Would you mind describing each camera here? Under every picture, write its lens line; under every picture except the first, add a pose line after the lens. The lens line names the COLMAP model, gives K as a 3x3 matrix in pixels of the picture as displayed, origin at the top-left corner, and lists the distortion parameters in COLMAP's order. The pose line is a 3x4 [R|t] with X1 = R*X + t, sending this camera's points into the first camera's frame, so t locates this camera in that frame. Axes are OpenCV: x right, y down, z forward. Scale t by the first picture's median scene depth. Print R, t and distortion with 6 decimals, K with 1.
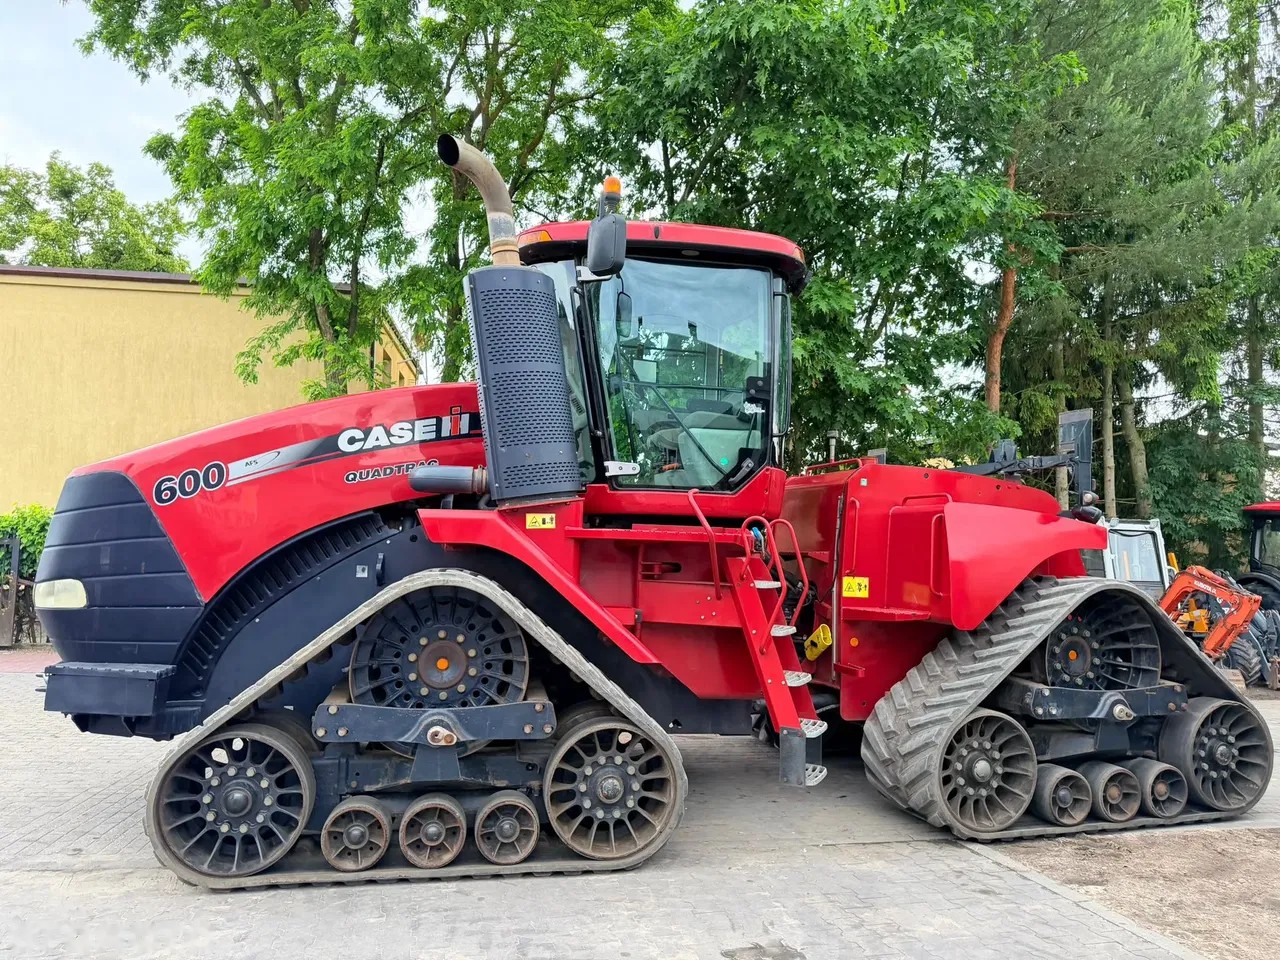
lens RADIAL K [[892.7, 0, 632.2], [0, 892.7, 477.1], [0, 0, 1]] dist [0.043773, -0.046568]
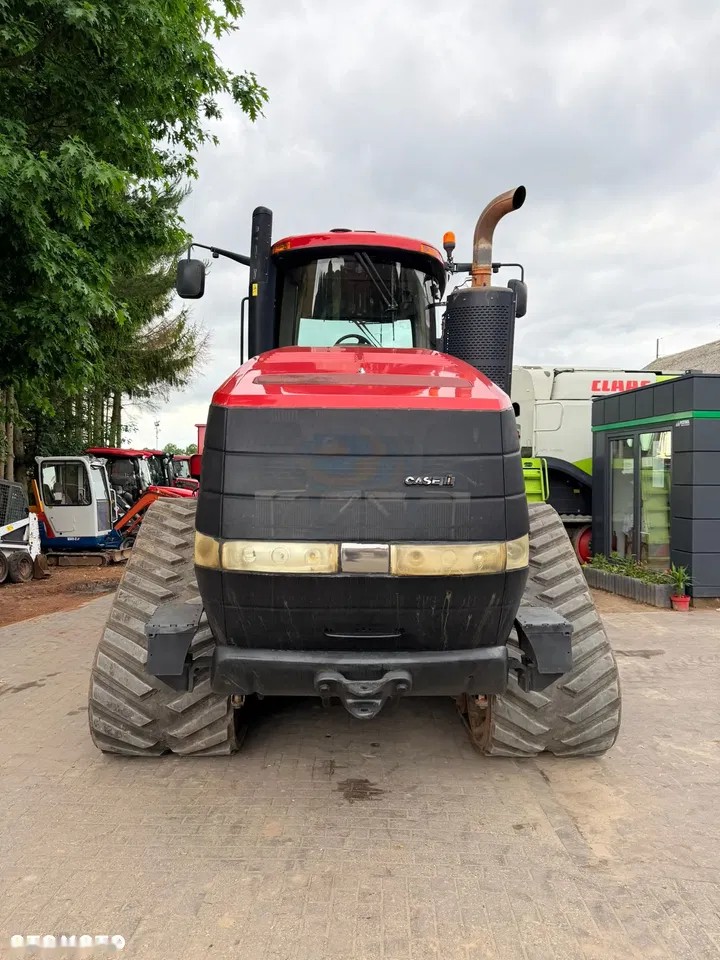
lens RADIAL K [[674.4, 0, 358.6], [0, 674.4, 475.1], [0, 0, 1]] dist [0.010319, -0.004999]
pose [[0.149018, -0.005943, 0.988817, -1.195489], [-0.073691, 0.997135, 0.017099, 0.055292], [-0.986085, -0.075415, 0.148153, 0.989585]]
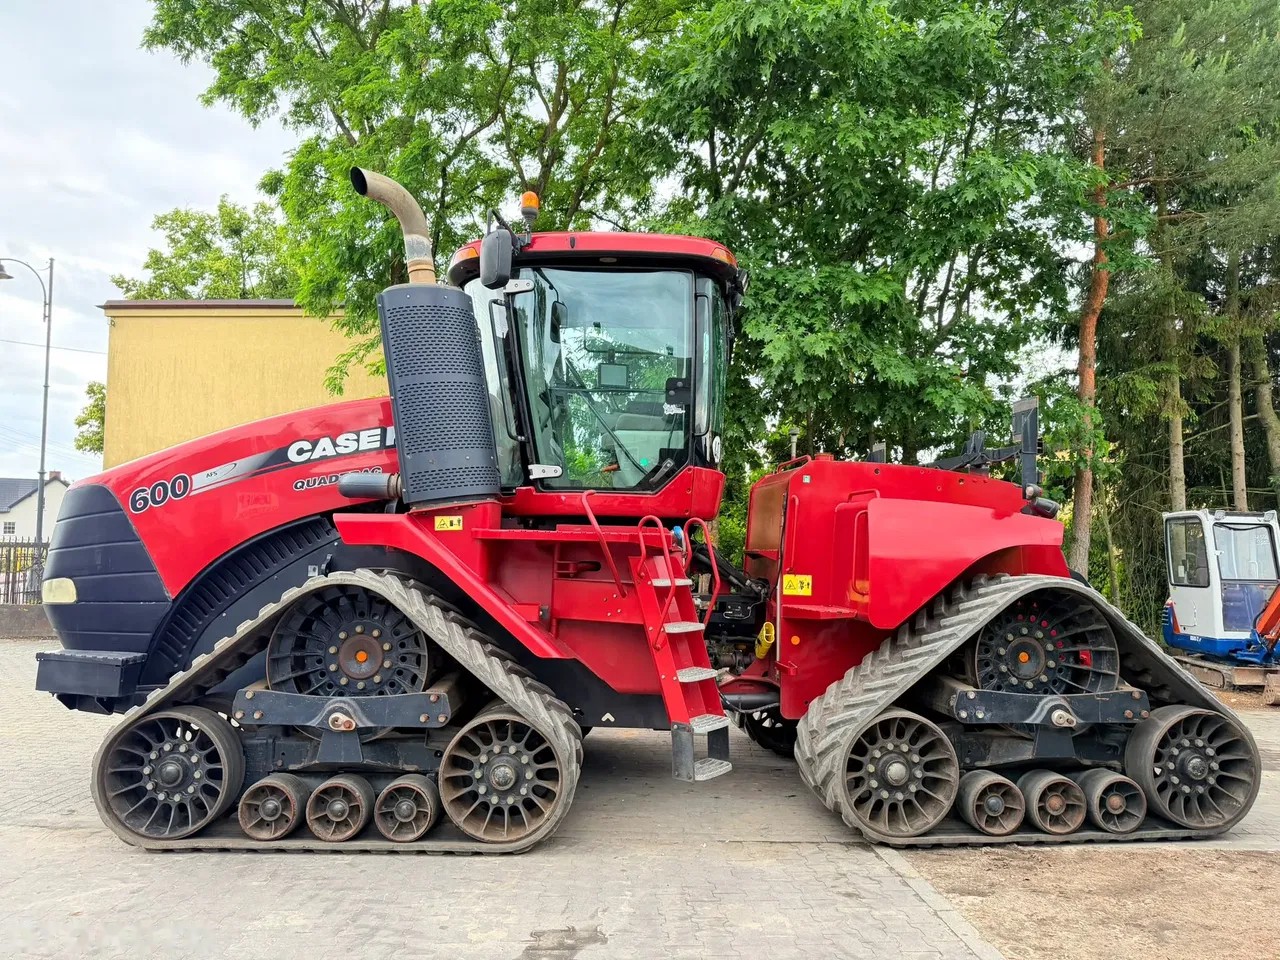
lens RADIAL K [[892.7, 0, 632.2], [0, 892.7, 477.1], [0, 0, 1]] dist [0.043773, -0.046568]
pose [[0.982648, -0.021792, -0.184194, 0.290521], [0.021904, 0.999759, -0.001427, 0.000715], [0.184181, -0.002632, 0.982889, -0.006788]]
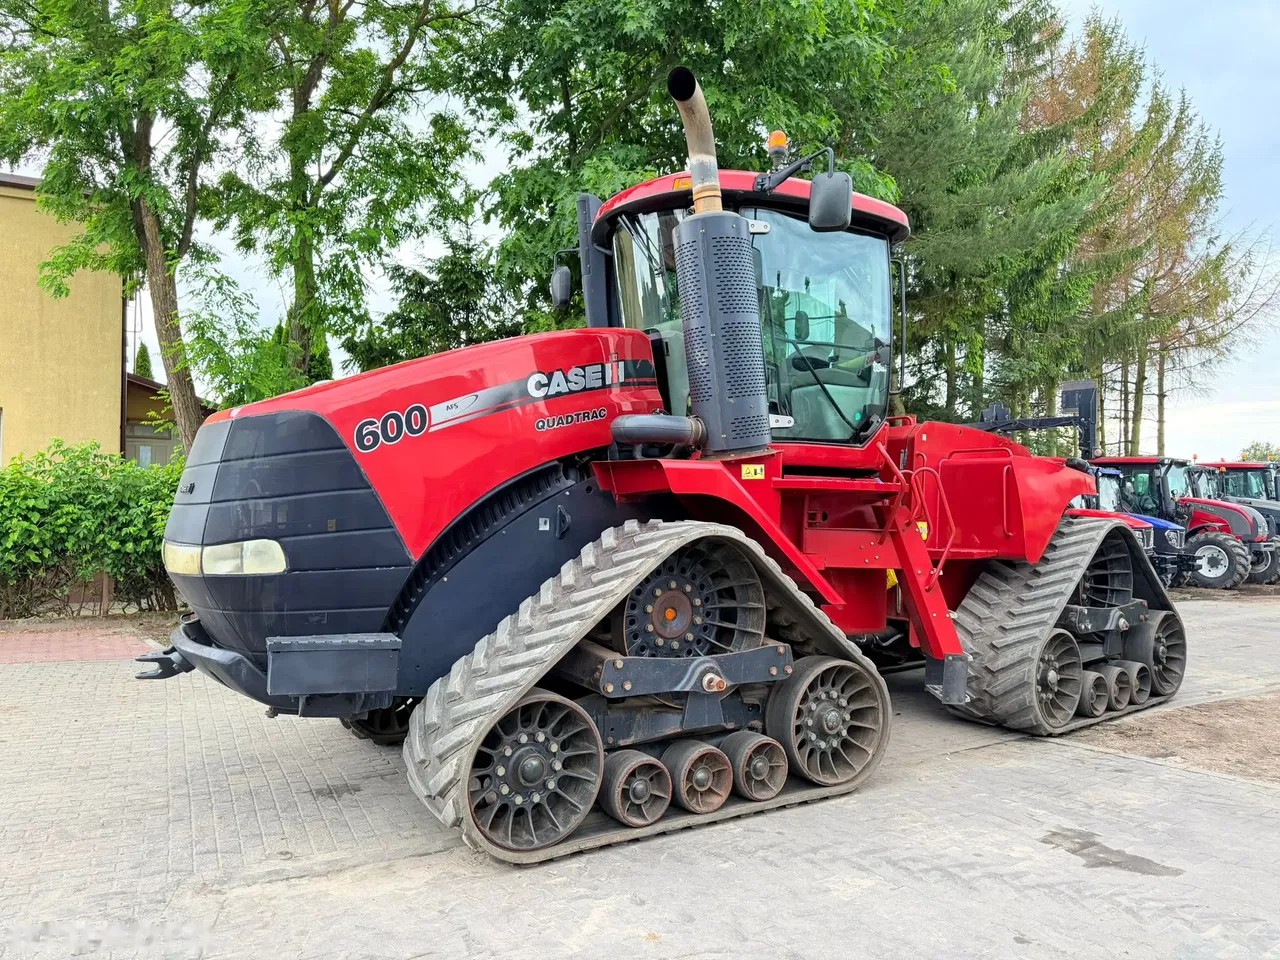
lens RADIAL K [[890.2, 0, 640.0], [0, 890.2, 480.0], [0, 0, 1]] dist [0.055176, -0.063662]
pose [[0.932112, -0.002161, 0.362163, -0.555776], [-0.017719, 0.998512, 0.051564, 0.007933], [-0.361736, -0.054481, 0.930687, 0.090579]]
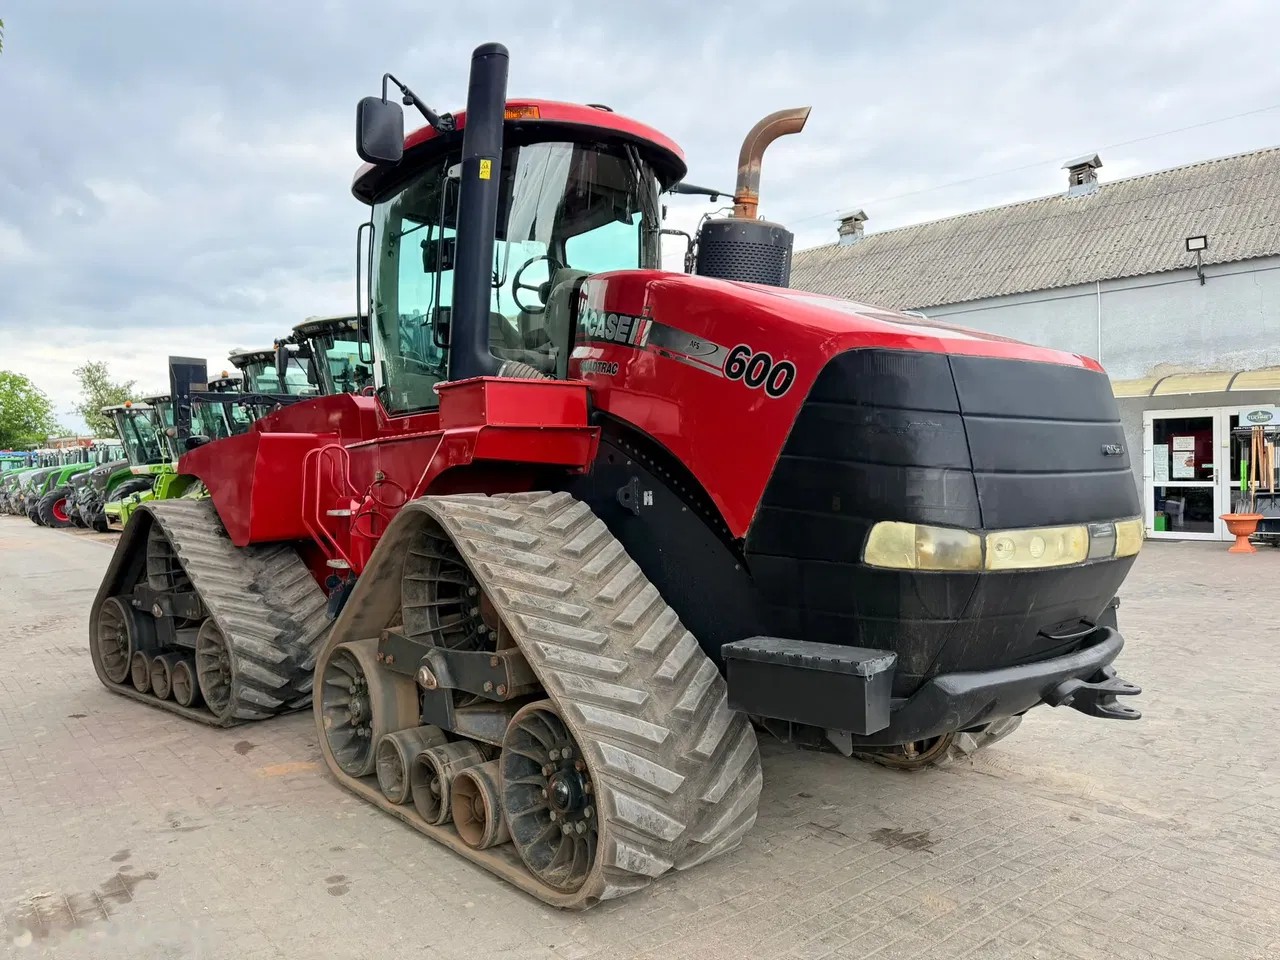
lens RADIAL K [[899.2, 0, 644.1], [0, 899.2, 481.0], [0, 0, 1]] dist [0.010319, -0.004999]
pose [[-0.506417, -0.015995, 0.862140, -1.041410], [-0.048591, 0.998769, -0.010012, 0.110908], [-0.860919, -0.046962, -0.506570, 1.643606]]
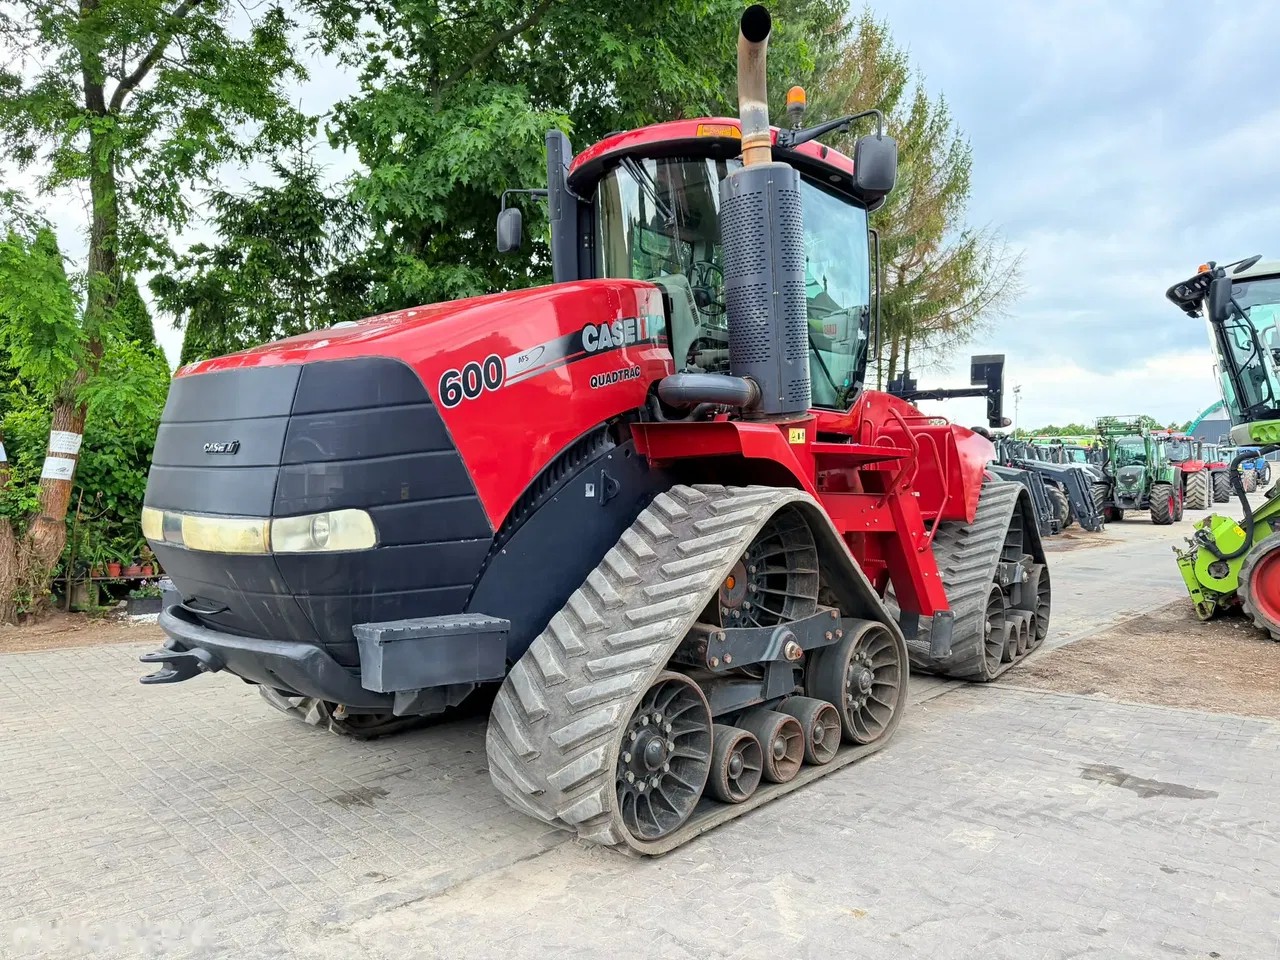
lens RADIAL K [[894.1, 0, 630.6], [0, 894.1, 481.1], [0, 0, 1]] dist [0.054745, -0.062565]
pose [[0.793458, -0.018599, 0.608340, -0.812469], [-0.041281, 0.995587, 0.084281, 0.021291], [-0.607223, -0.091987, 0.789189, 0.292249]]
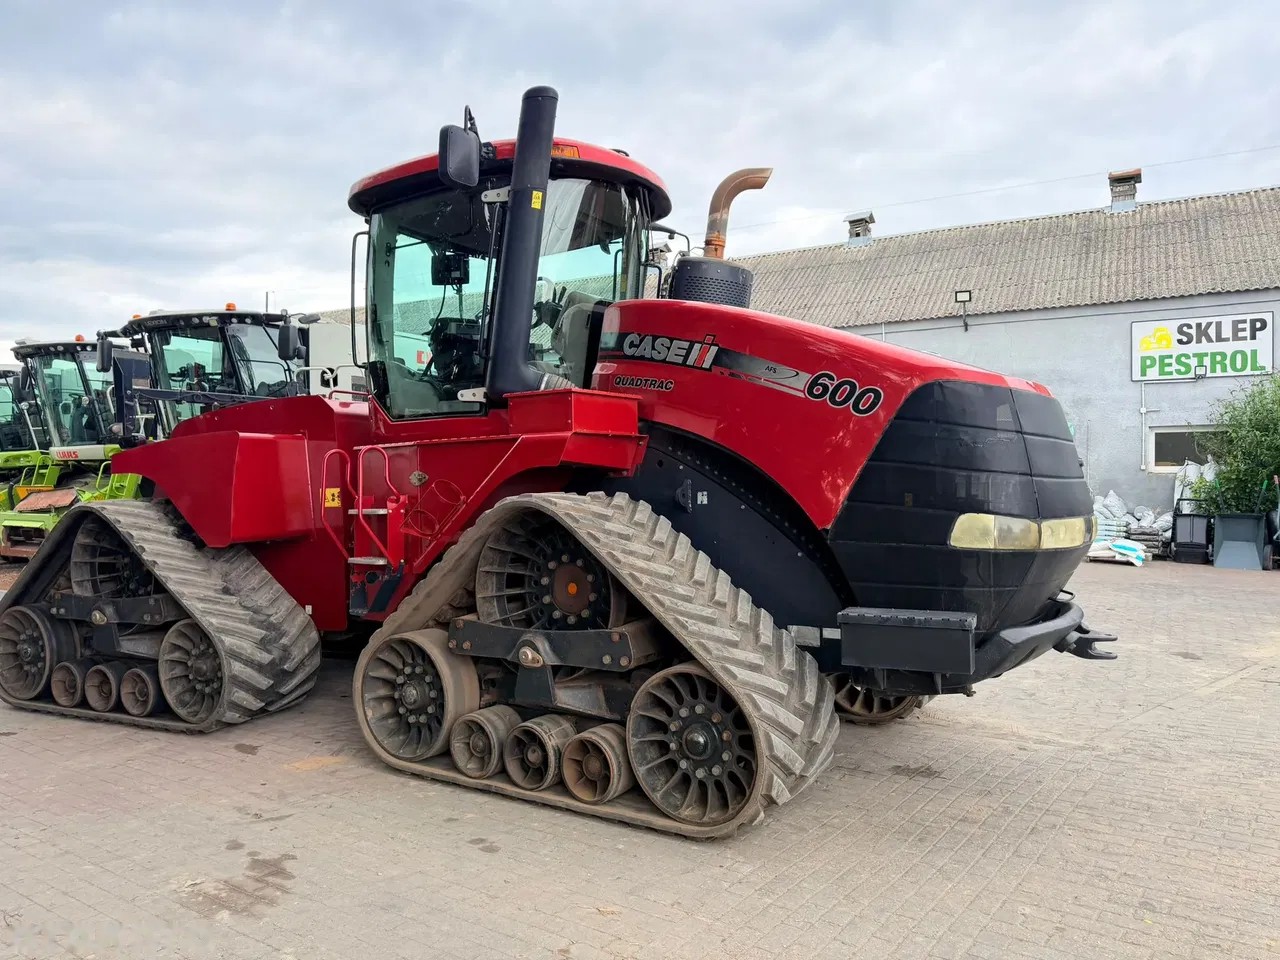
lens RADIAL K [[890.2, 0, 640.0], [0, 890.2, 480.0], [0, 0, 1]] dist [0.055176, -0.063662]
pose [[-0.717909, -0.010525, 0.696058, -0.949743], [-0.053726, 0.997741, -0.040327, 0.141055], [-0.694061, -0.066348, -0.716852, 1.951160]]
